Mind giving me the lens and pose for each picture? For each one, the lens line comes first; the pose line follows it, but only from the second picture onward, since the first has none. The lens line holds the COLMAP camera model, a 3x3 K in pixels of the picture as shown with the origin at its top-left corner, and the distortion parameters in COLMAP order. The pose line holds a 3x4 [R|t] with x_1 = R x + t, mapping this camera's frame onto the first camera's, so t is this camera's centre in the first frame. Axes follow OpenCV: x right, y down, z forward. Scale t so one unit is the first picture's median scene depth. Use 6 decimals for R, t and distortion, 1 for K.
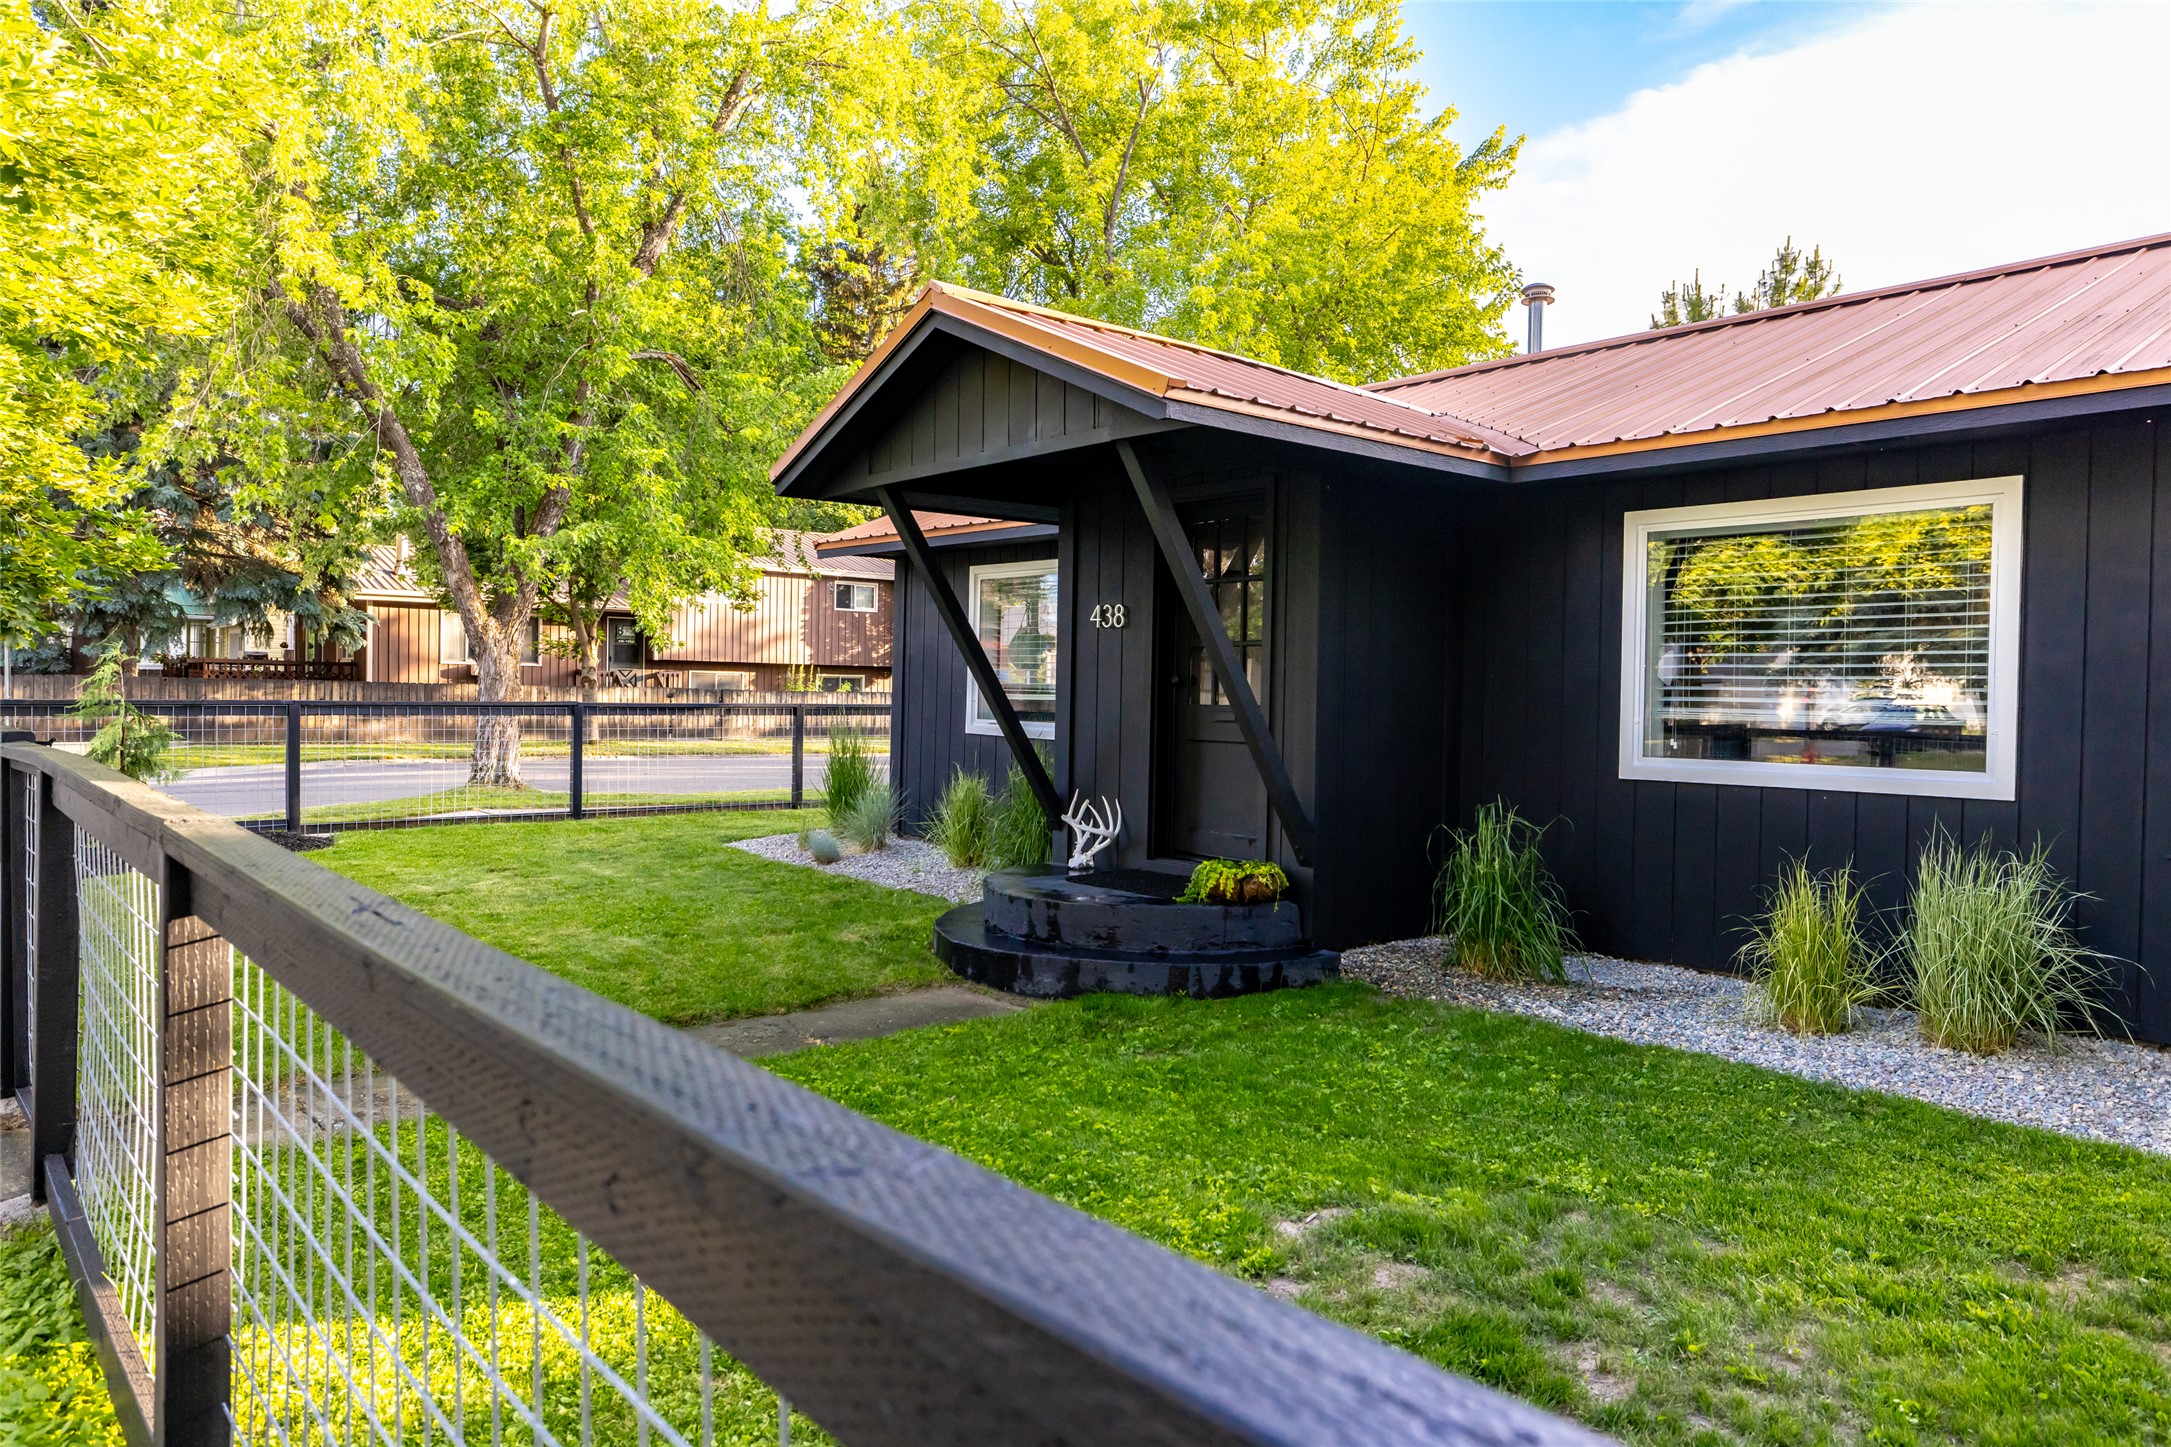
lens RADIAL K [[1418.1, 0, 1085.5], [0, 1418.1, 723.5], [0, 0, 1]] dist [-0.004548, -0.001678]
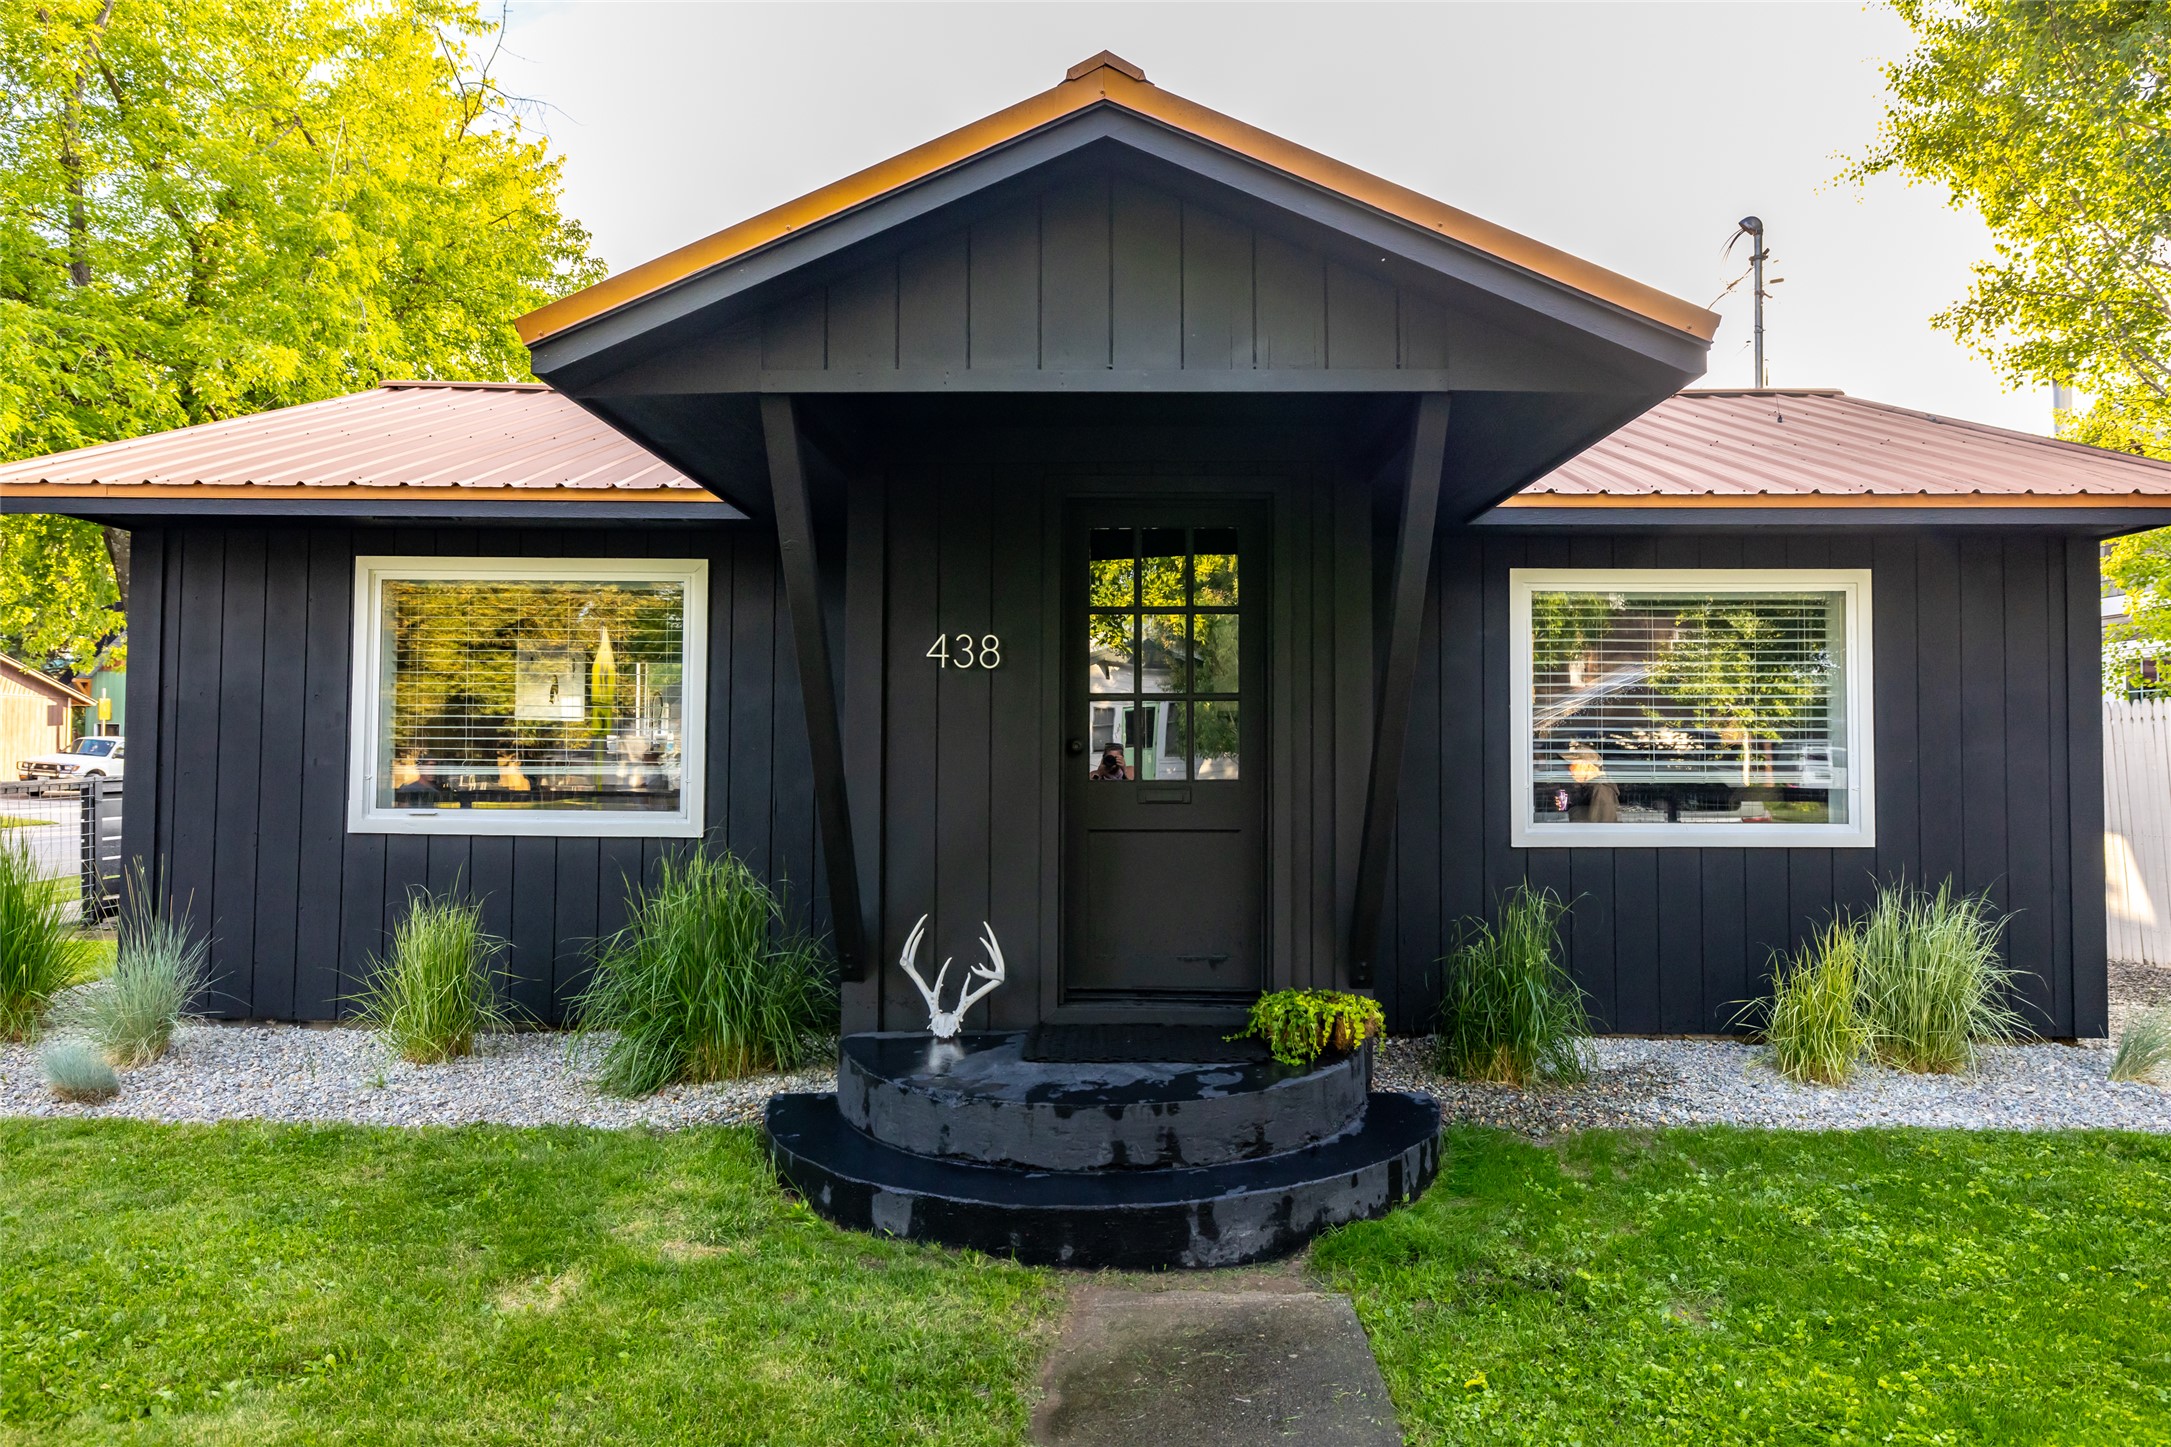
lens RADIAL K [[1339.2, 0, 1085.5], [0, 1339.2, 723.5], [0, 0, 1]] dist [-0.003214, 0.000663]
pose [[0.653703, 0.004961, 0.756735, -0.492079], [0.024189, 0.999331, -0.027446, -0.026494], [-0.756364, 0.036246, 0.653146, 0.628626]]
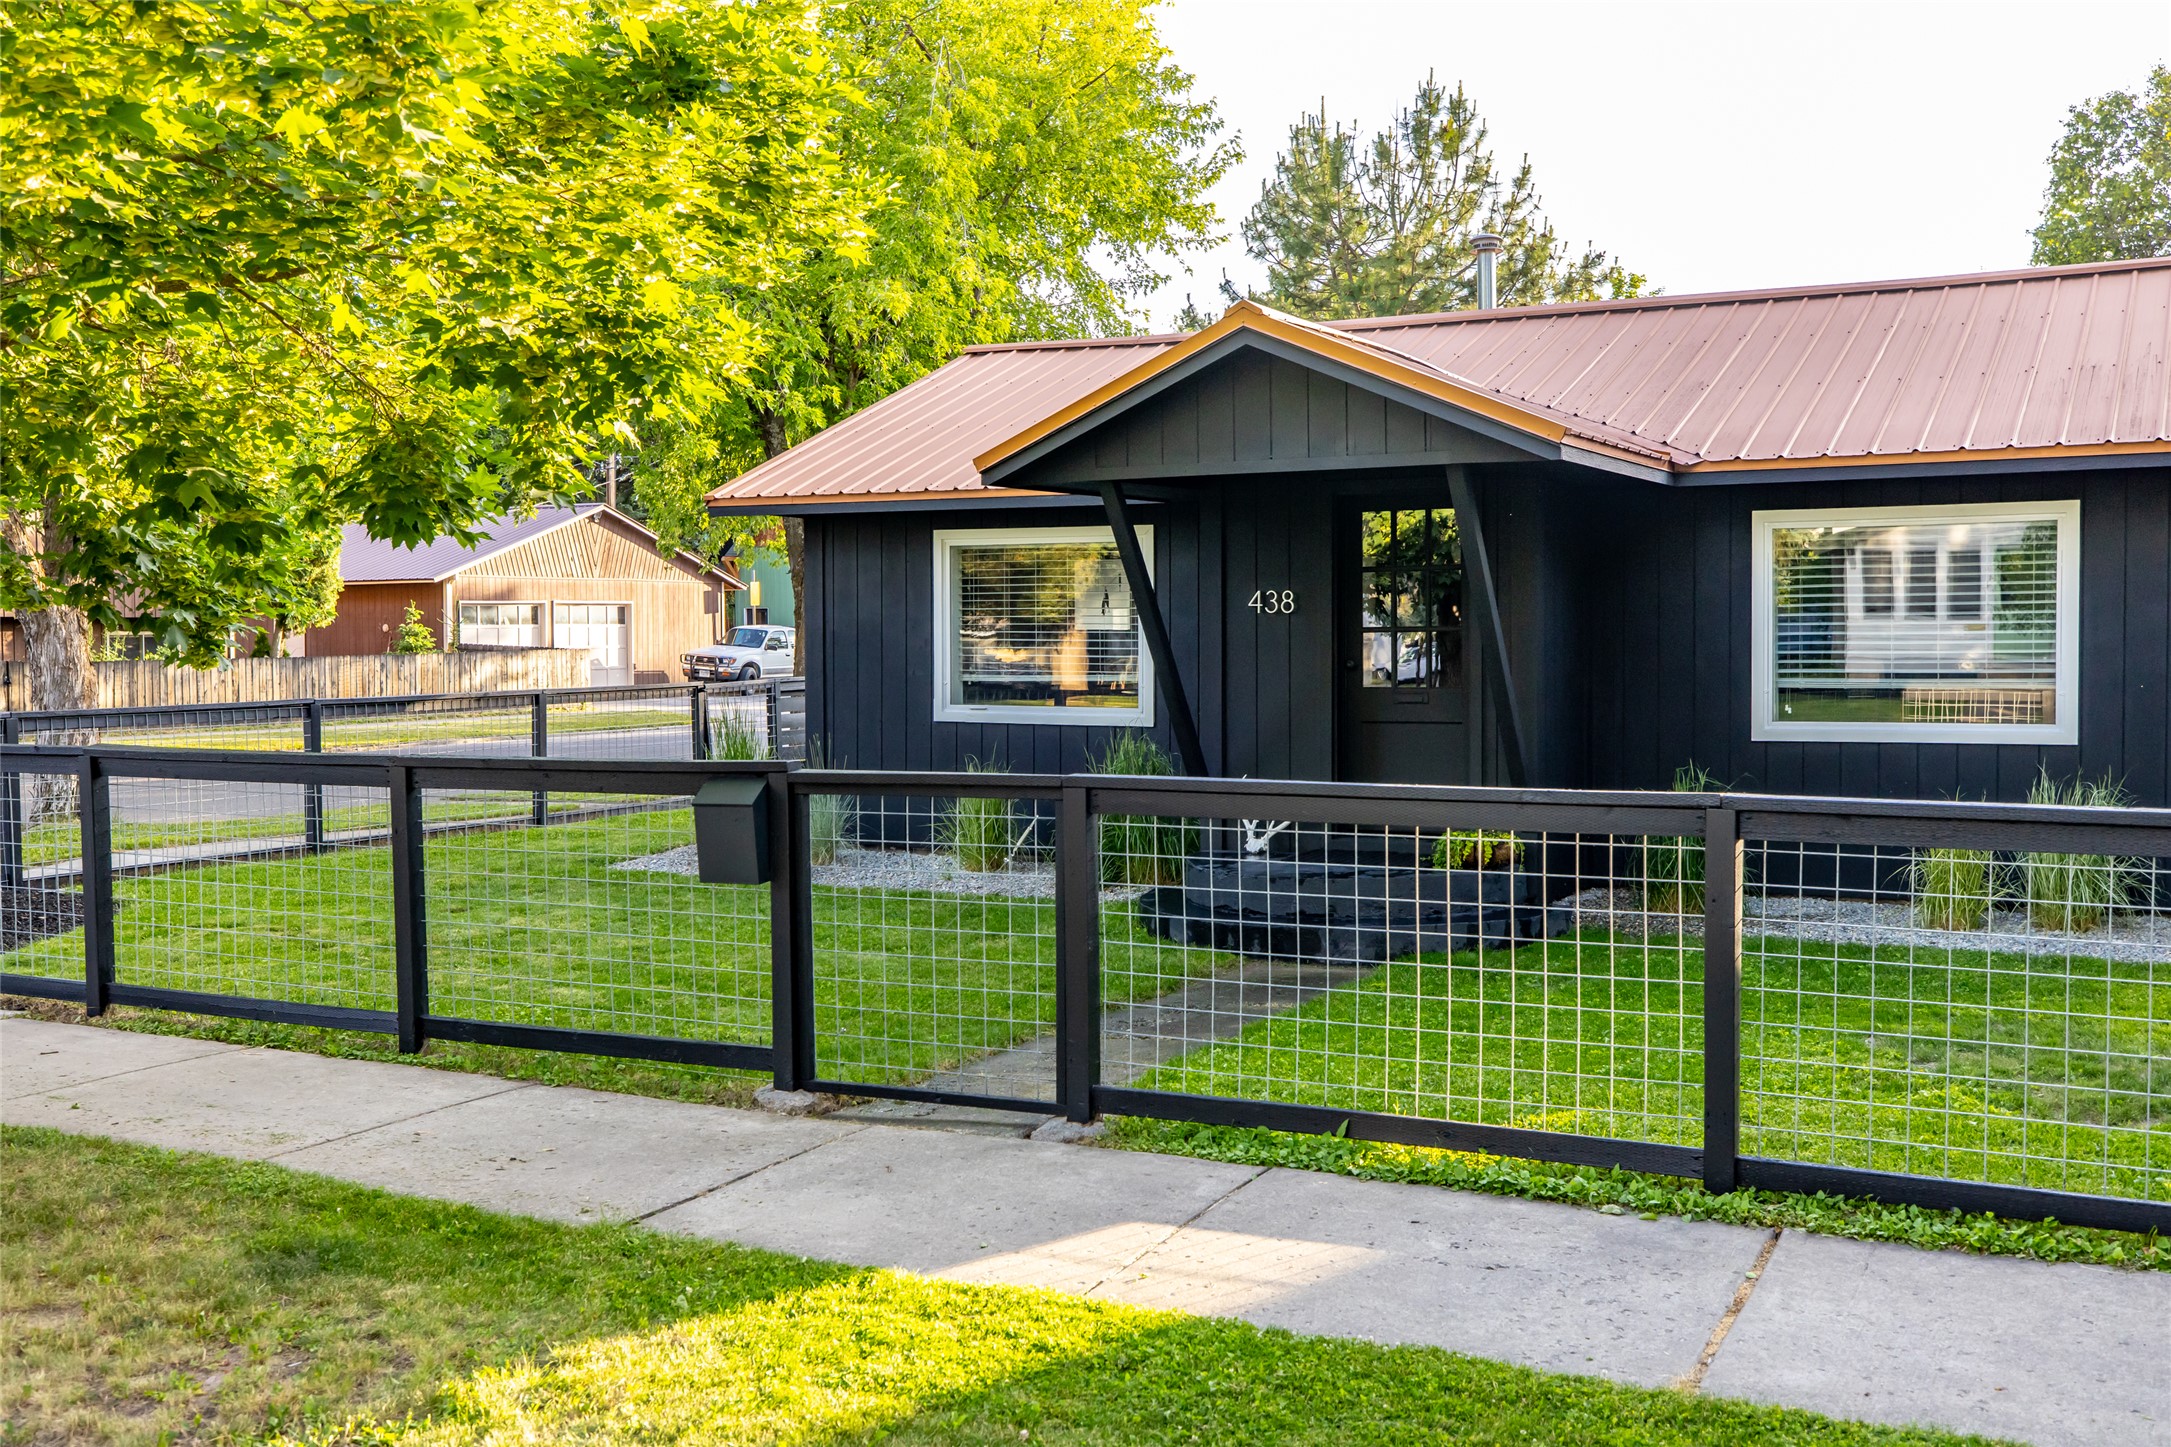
lens RADIAL K [[2182.0, 0, 1085.5], [0, 2182.0, 723.5], [0, 0, 1]] dist [0.015658, 0.009018]
pose [[0.927378, -0.039843, 0.371997, -0.796461], [0.031692, 0.999105, 0.028002, -0.042718], [-0.372780, -0.014179, 0.927811, -0.456083]]
